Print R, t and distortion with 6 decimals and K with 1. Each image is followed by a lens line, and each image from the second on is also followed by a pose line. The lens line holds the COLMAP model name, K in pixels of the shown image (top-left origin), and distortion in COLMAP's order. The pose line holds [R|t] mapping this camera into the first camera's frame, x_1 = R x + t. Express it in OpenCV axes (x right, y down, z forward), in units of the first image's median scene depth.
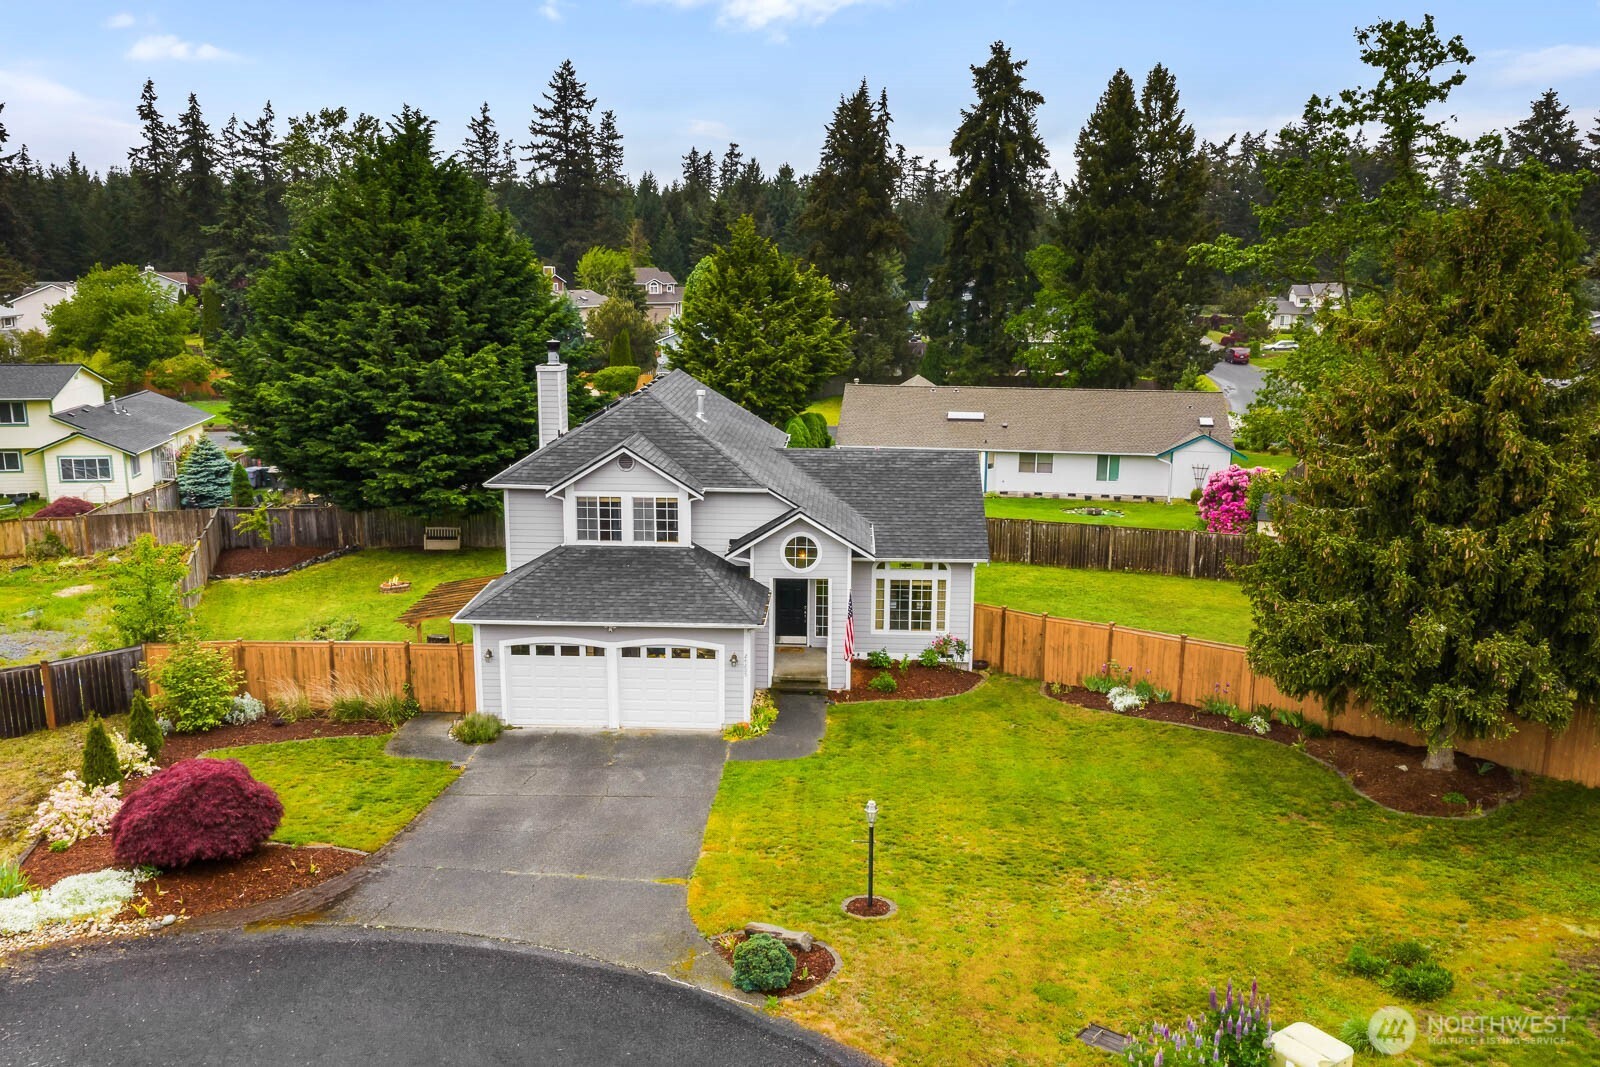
lens RADIAL K [[1327.0, 0, 800.0], [0, 1327.0, 532.9], [0, 0, 1]] dist [0.005836, -0.004204]
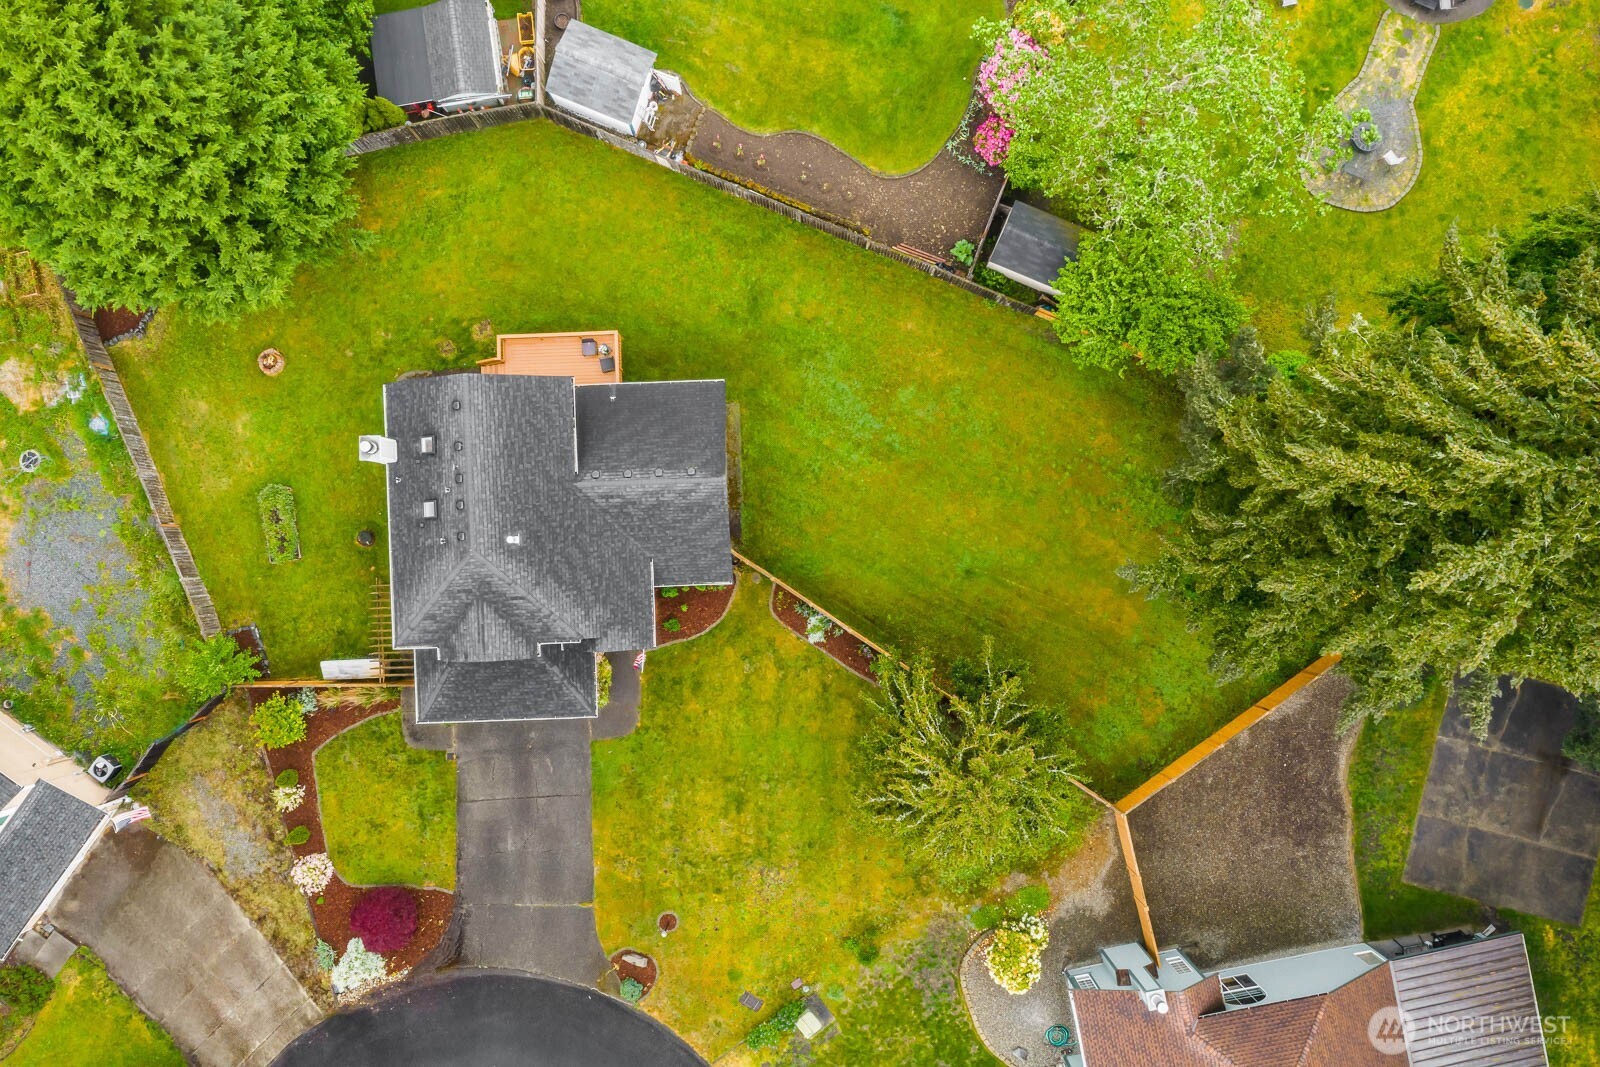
lens RADIAL K [[1327.0, 0, 800.7], [0, 1327.0, 530.7], [0, 0, 1]] dist [0.005836, -0.004204]
pose [[0.997448, -0.070357, -0.012152, 0.369177], [0.026188, 0.202175, 0.978999, -2.227257], [-0.066423, -0.976819, 0.203502, 1.141287]]
